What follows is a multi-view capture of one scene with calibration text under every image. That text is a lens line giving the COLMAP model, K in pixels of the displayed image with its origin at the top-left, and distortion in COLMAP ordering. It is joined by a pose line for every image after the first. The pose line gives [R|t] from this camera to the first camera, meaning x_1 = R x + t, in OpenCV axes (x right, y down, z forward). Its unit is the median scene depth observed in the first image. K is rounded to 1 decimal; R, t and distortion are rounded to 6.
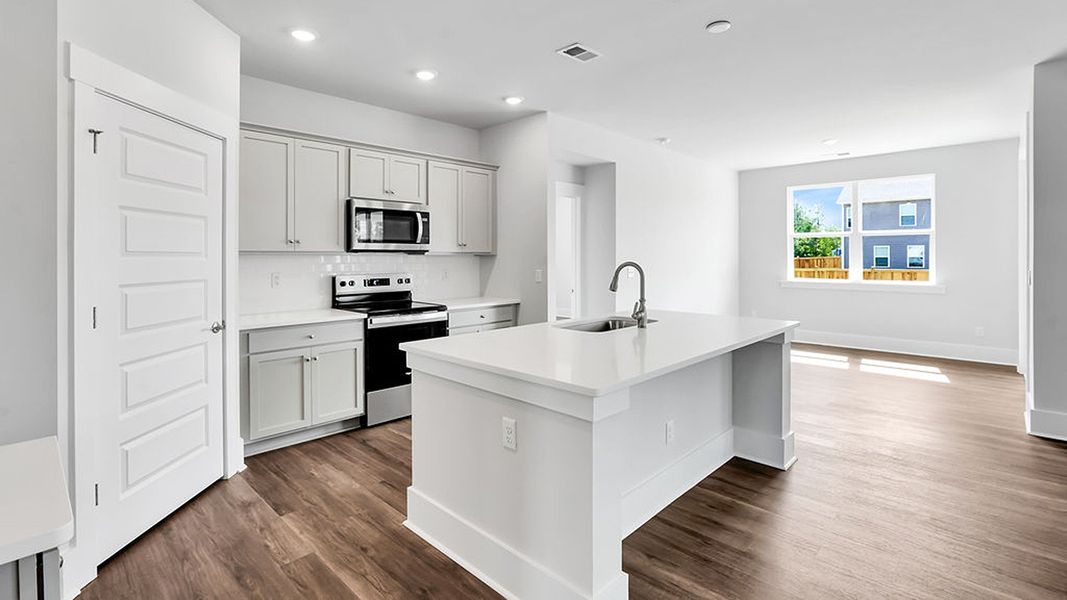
lens RADIAL K [[486.2, 0, 531.9], [0, 486.2, 270.2], [0, 0, 1]] dist [-0.001234, 0.000014]
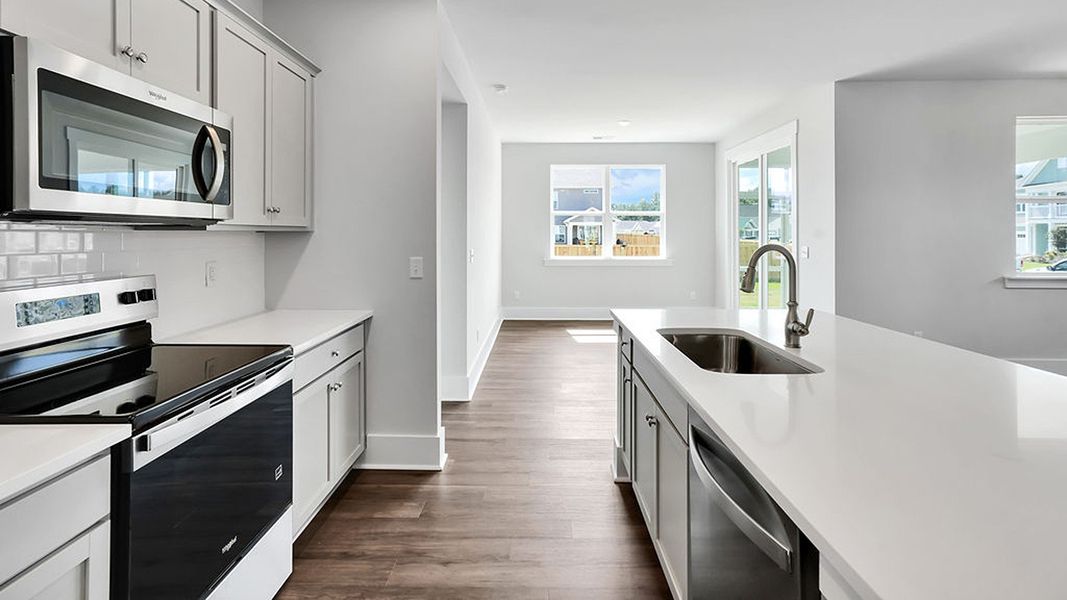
lens RADIAL K [[489.5, 0, 532.5], [0, 489.5, 230.5], [0, 0, 1]] dist [-0.000902, 0.017071]
pose [[0.730441, 0.007467, 0.682934, -0.296604], [0.015028, 0.999522, -0.027001, -0.015164], [-0.682810, 0.029986, 0.729980, 0.481561]]
